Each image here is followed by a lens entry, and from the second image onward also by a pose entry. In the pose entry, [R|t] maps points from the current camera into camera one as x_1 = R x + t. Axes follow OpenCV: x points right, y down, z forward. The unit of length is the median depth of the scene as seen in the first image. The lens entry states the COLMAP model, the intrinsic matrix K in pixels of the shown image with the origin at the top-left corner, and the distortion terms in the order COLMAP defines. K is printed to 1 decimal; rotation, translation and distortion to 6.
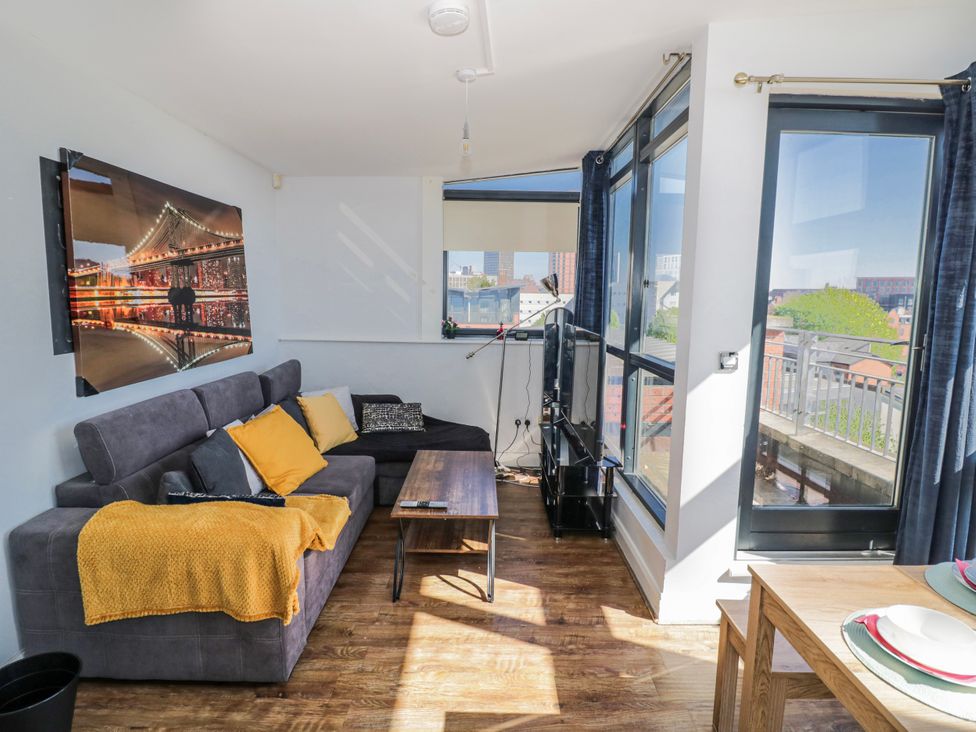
lens RADIAL K [[508.5, 0, 487.6], [0, 508.5, 356.6], [0, 0, 1]] dist [-0.000632, -0.010826]
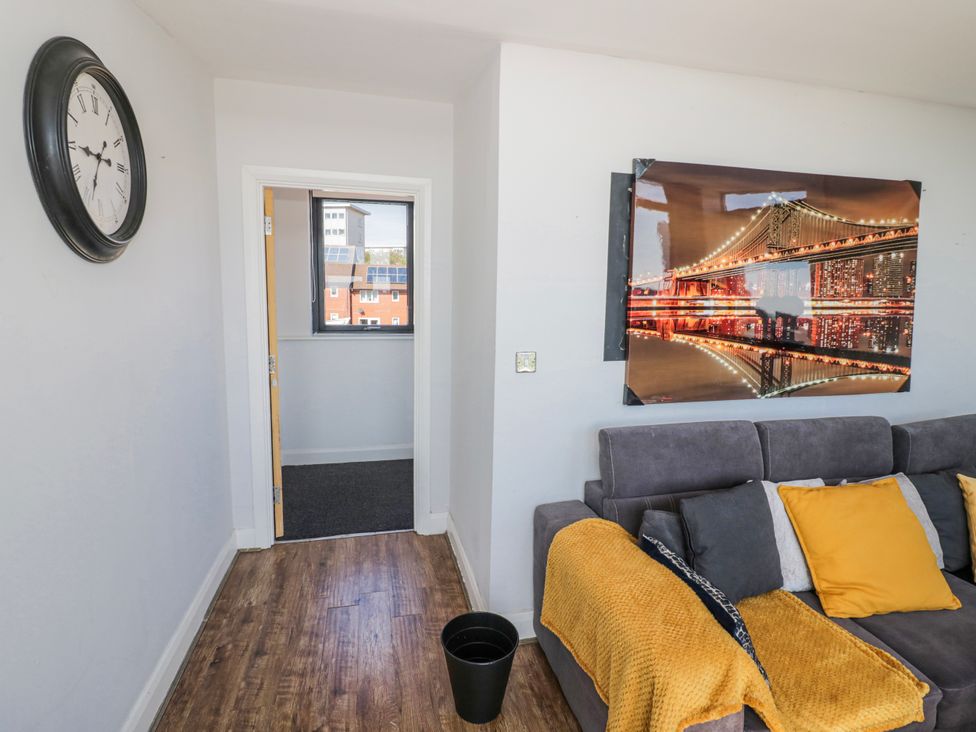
lens RADIAL K [[508.5, 0, 489.3], [0, 508.5, 356.7], [0, 0, 1]] dist [-0.000632, -0.010826]
pose [[0.228145, 0.100756, -0.968400, 0.091874], [-0.123506, 0.989591, 0.073864, -0.047904], [0.965762, 0.102752, 0.238214, 0.406614]]
